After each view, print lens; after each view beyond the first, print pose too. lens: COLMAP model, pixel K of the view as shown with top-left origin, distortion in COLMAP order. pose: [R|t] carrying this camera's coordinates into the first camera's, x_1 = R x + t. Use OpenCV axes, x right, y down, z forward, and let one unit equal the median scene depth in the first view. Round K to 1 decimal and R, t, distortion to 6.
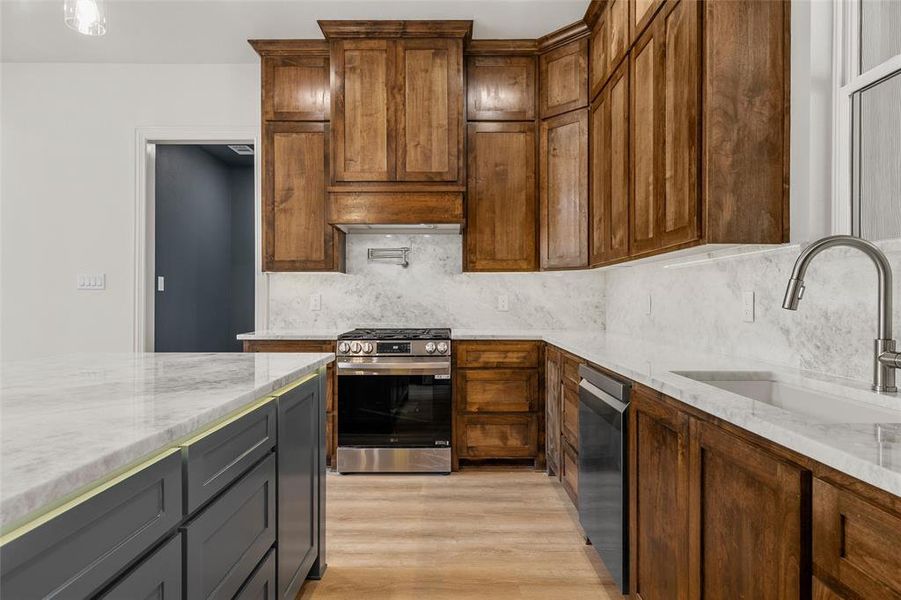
lens RADIAL K [[506.0, 0, 450.5], [0, 506.0, 300.0], [0, 0, 1]] dist [0.001433, -0.000011]
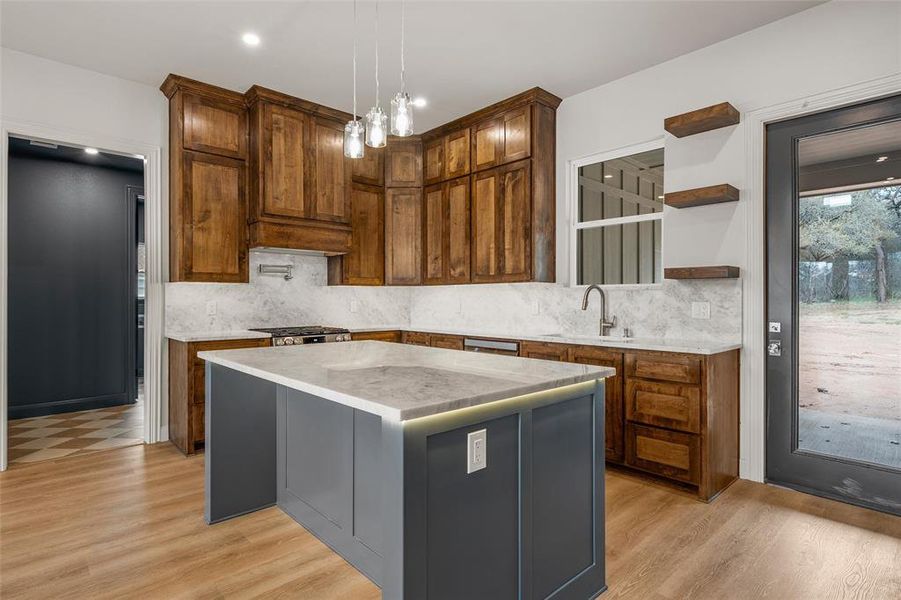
lens RADIAL K [[465.7, 0, 450.5], [0, 465.7, 300.0], [0, 0, 1]] dist [0.002138, 0.000309]
pose [[0.732611, -0.002409, 0.680643, -0.684771], [0.002093, 0.999997, 0.001287, -0.016625], [-0.680644, 0.000482, 0.732614, -0.178015]]
